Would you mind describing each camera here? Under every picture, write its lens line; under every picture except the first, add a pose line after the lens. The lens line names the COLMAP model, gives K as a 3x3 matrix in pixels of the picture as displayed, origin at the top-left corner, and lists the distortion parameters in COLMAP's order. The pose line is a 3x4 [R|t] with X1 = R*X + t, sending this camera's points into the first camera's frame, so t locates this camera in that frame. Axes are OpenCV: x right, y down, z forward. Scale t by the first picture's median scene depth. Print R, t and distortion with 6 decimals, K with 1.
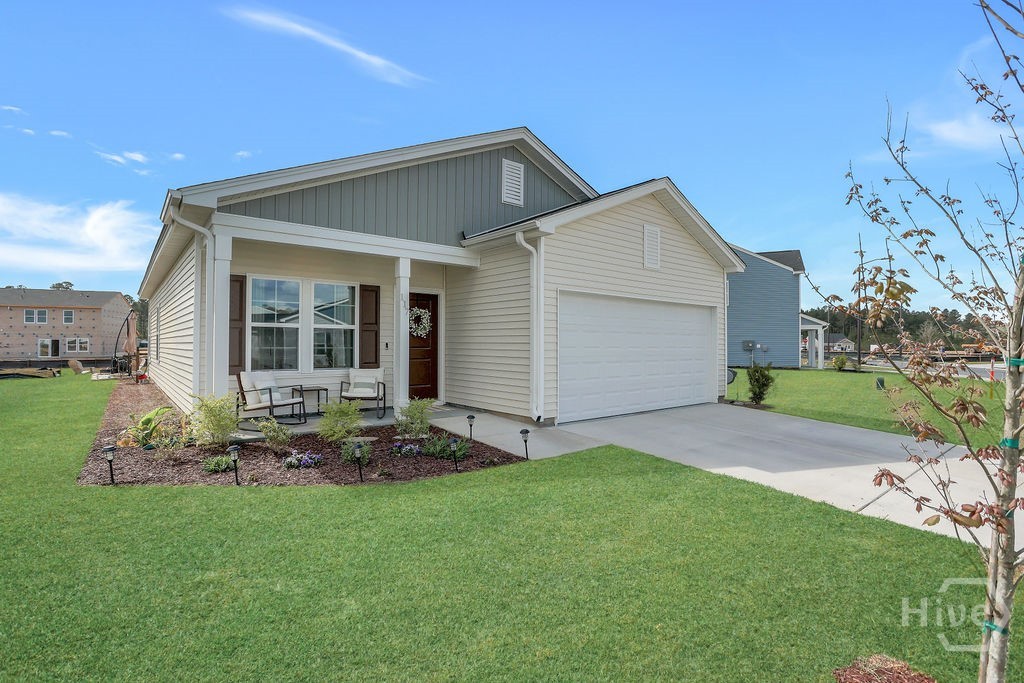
lens RADIAL K [[504.7, 0, 512.6], [0, 504.7, 342.5], [0, 0, 1]] dist [-0.042785, 0.020651]
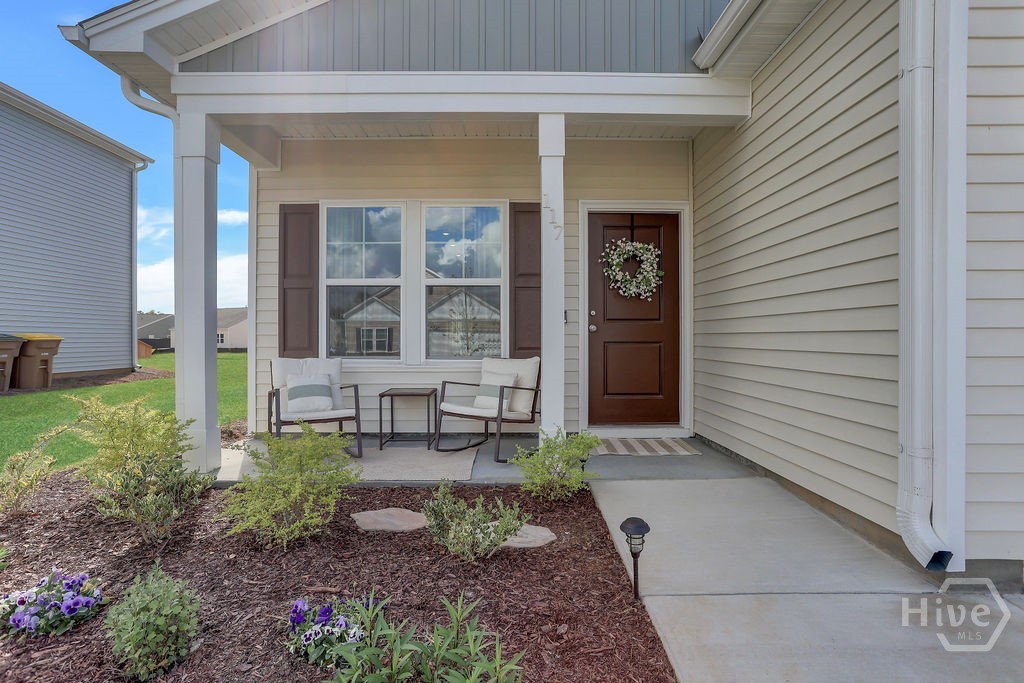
lens RADIAL K [[504.7, 0, 506.2], [0, 504.7, 343.2], [0, 0, 1]] dist [-0.042785, 0.020651]
pose [[0.775028, -0.000312, -0.631927, 0.036347], [0.005954, 0.999959, 0.006809, 0.032928], [0.631899, -0.009039, 0.774998, 0.604764]]
